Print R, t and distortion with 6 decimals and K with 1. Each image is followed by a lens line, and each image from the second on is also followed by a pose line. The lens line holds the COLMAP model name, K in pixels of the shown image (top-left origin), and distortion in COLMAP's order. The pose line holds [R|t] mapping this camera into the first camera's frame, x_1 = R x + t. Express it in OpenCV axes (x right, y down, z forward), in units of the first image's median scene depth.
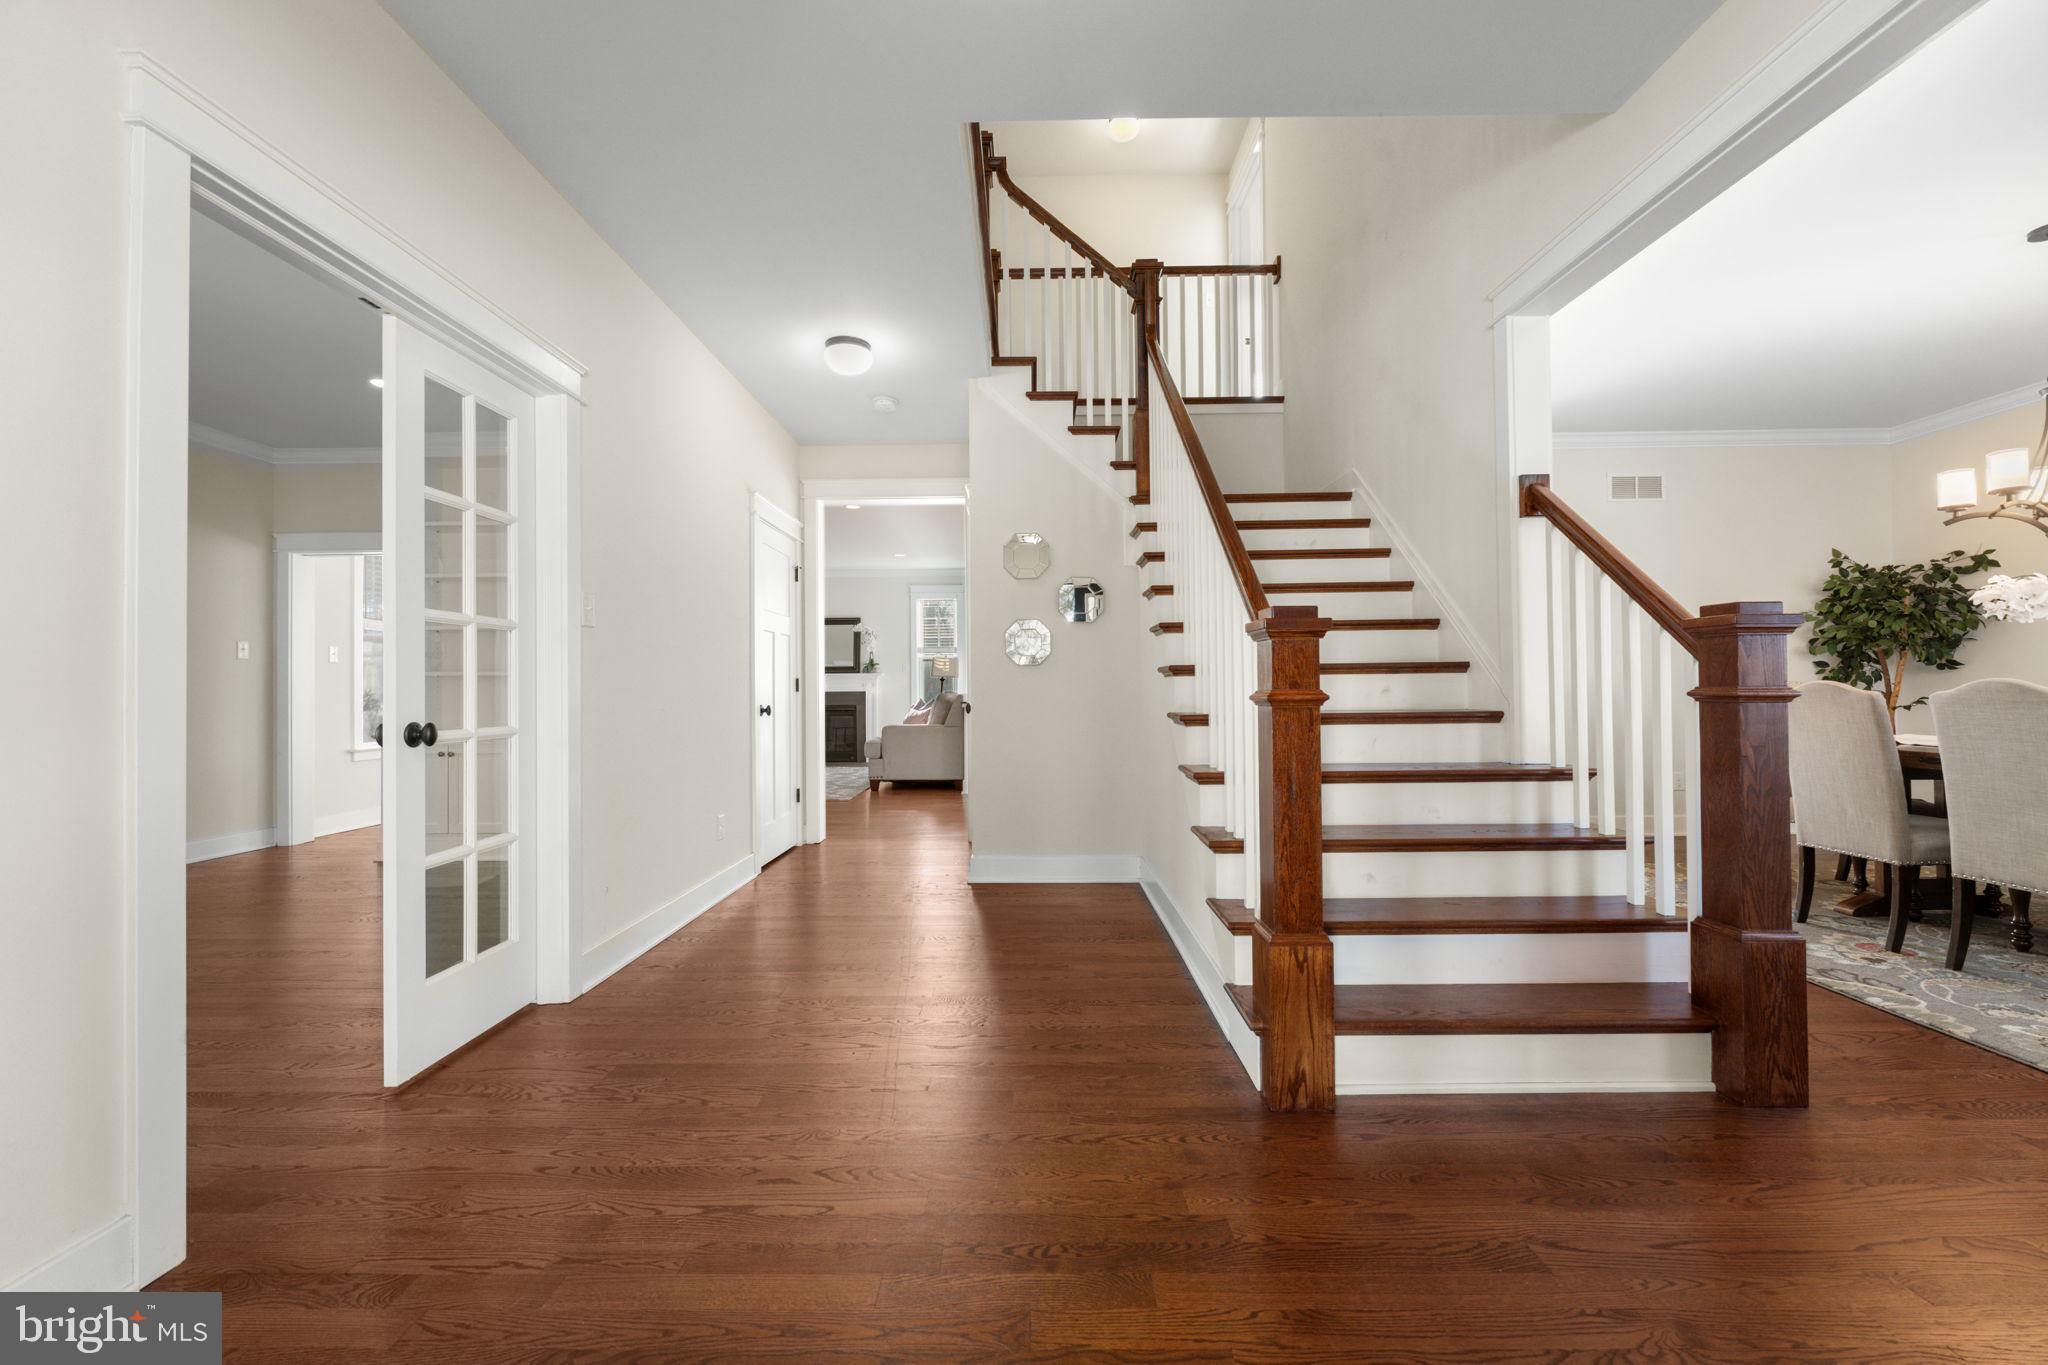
lens RADIAL K [[824.7, 0, 1025.4], [0, 824.7, 685.9], [0, 0, 1]] dist [-0.005211, 0.000138]
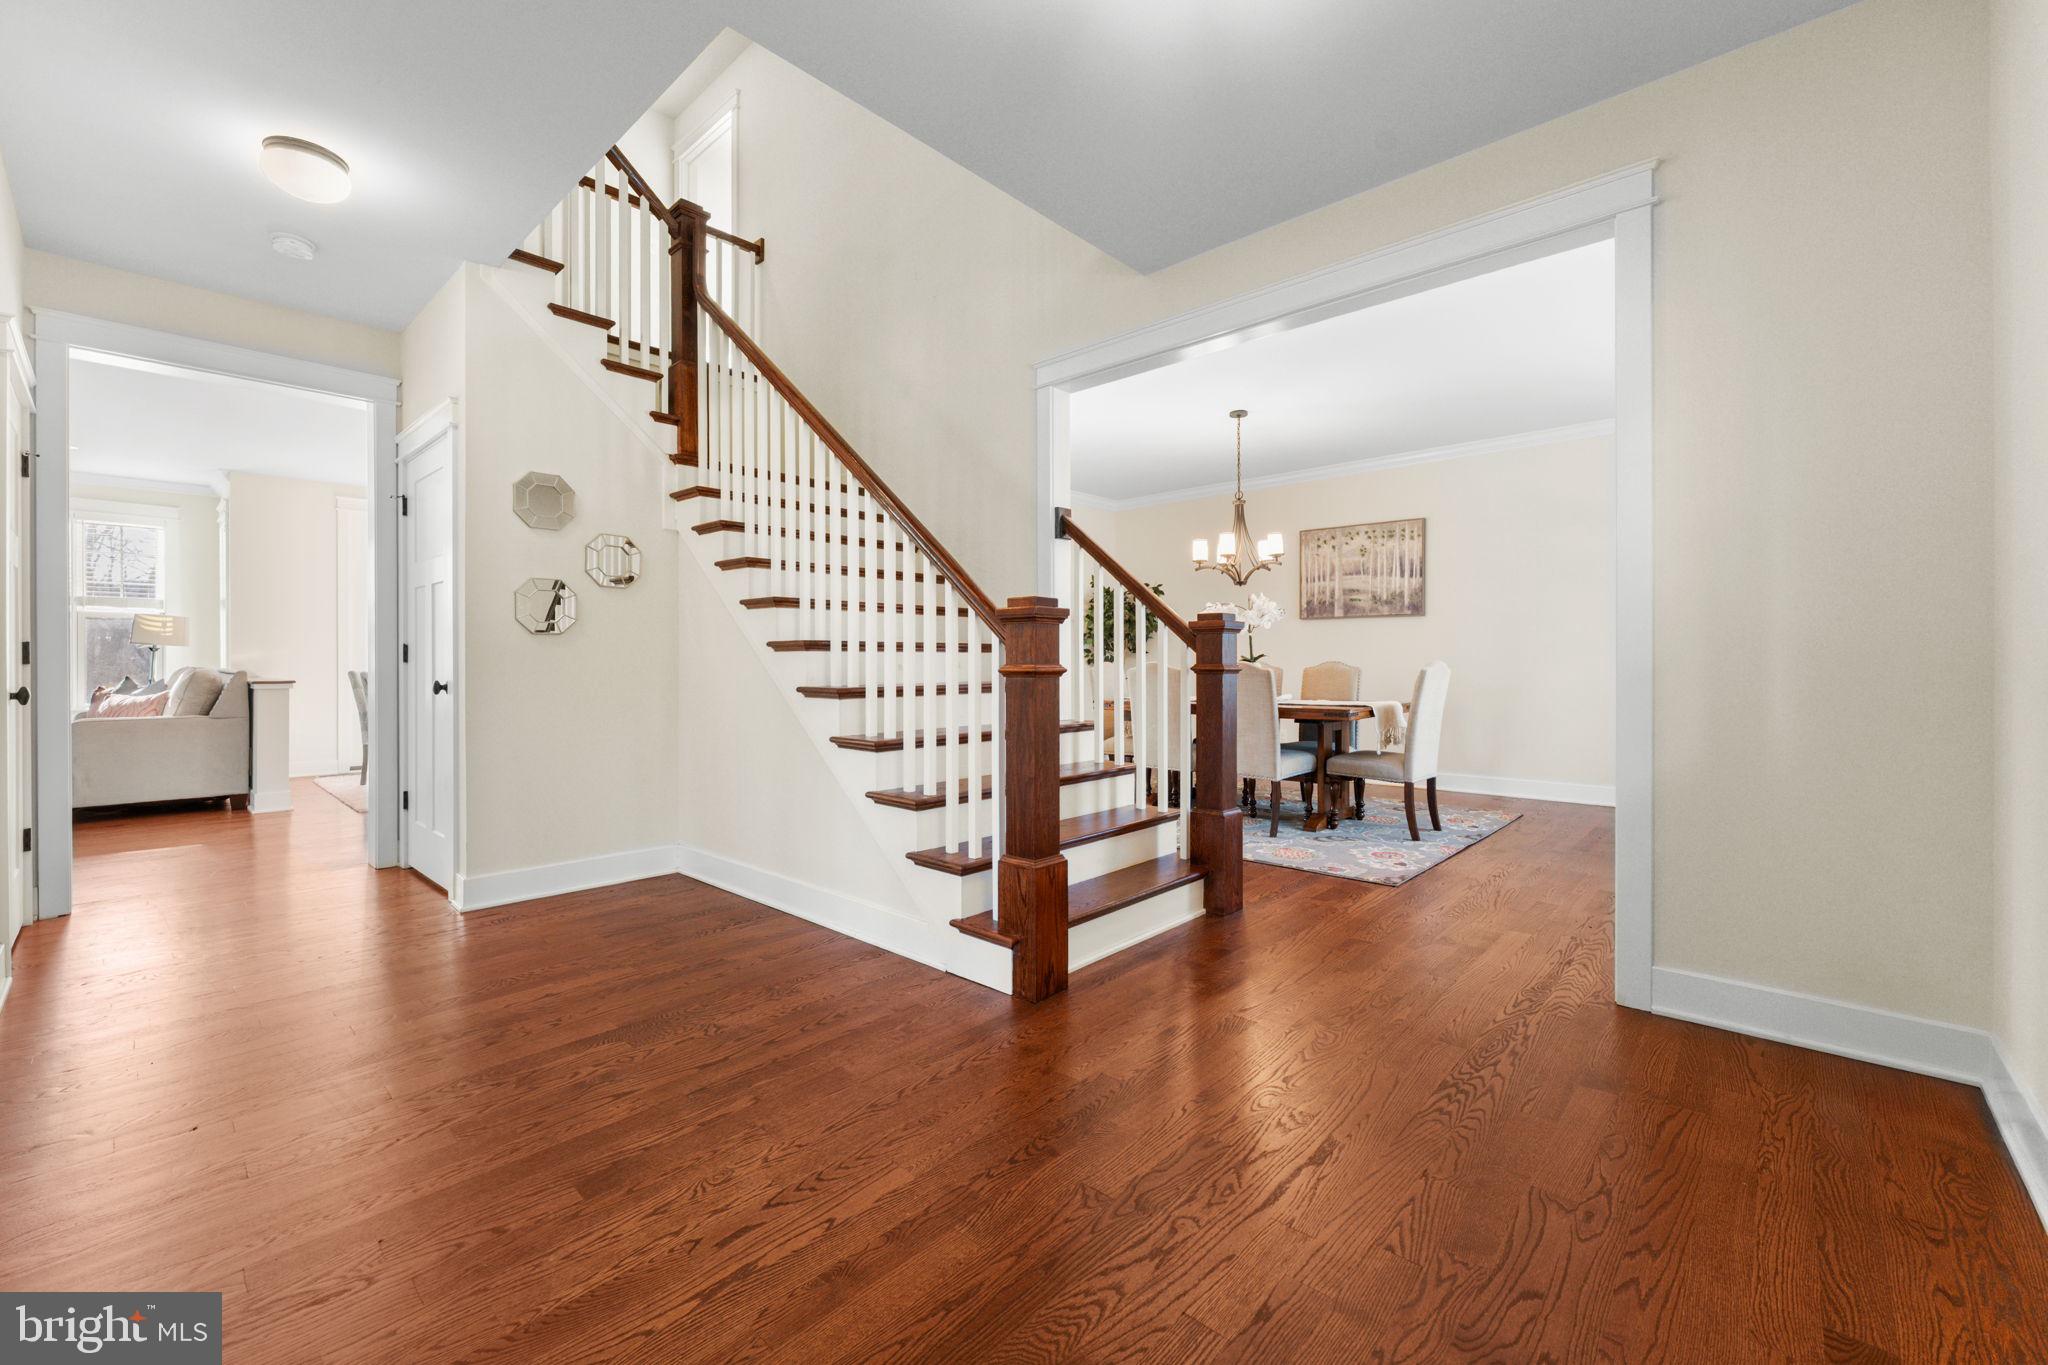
lens RADIAL K [[840.5, 0, 1019.2], [0, 840.5, 673.1], [0, 0, 1]] dist [-0.006739, 0.000072]
pose [[0.662575, -0.001091, 0.748994, -0.429258], [-0.007574, 0.999938, 0.008156, 0.005094], [-0.748957, -0.011077, 0.662526, 0.119100]]
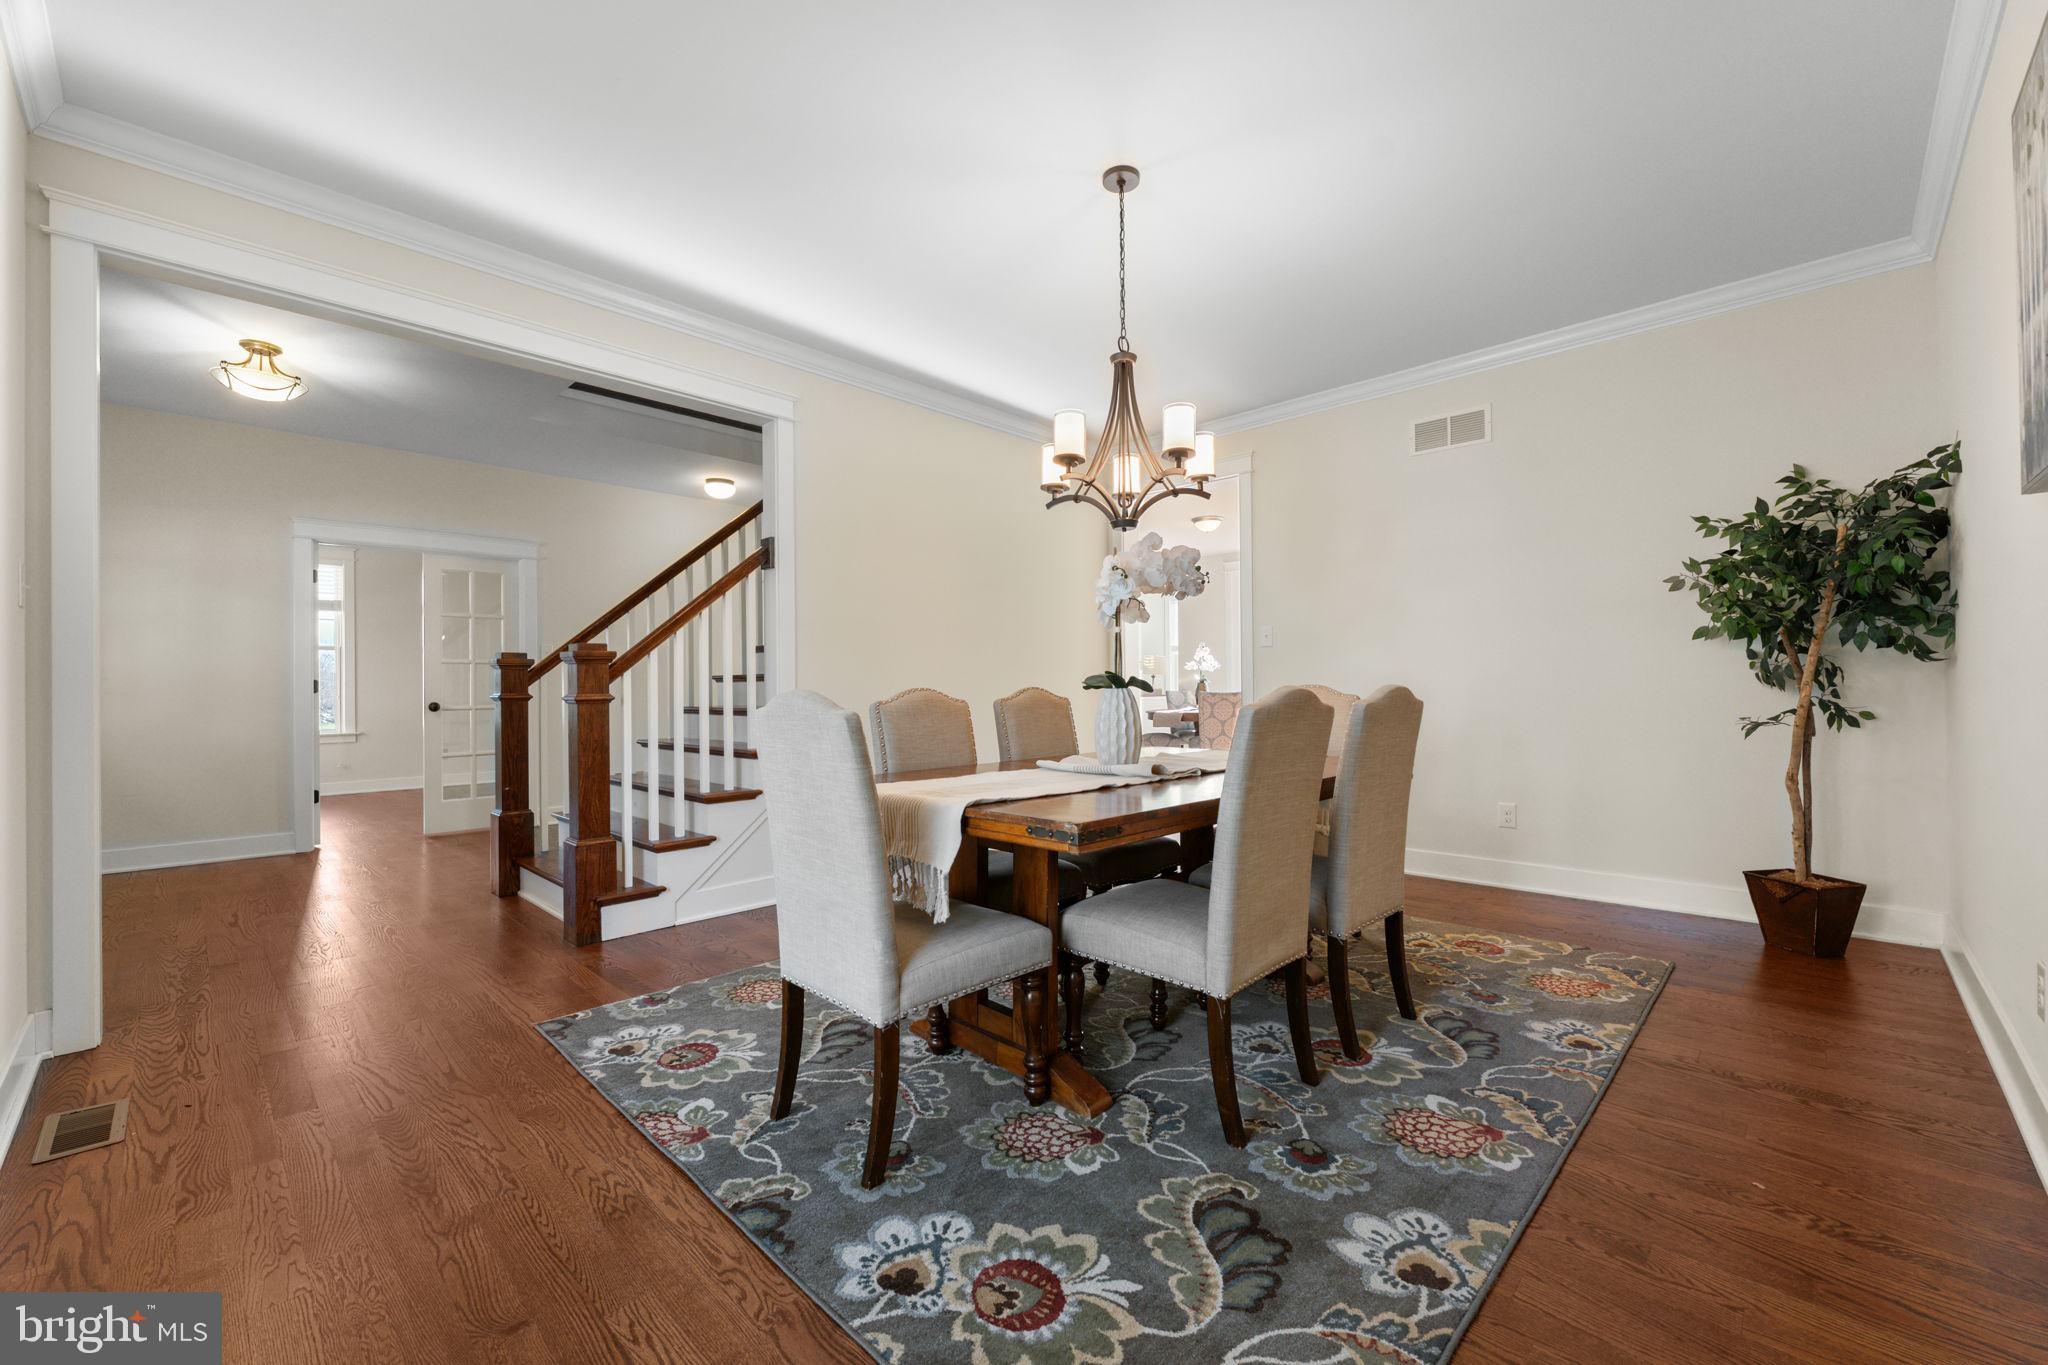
lens RADIAL K [[824.7, 0, 1025.4], [0, 824.7, 685.9], [0, 0, 1]] dist [-0.005211, 0.000138]
pose [[0.724737, 0.001919, -0.689023, 1.645203], [0.008755, 0.999890, 0.011993, -0.021133], [0.688970, -0.014724, 0.724640, 0.258987]]
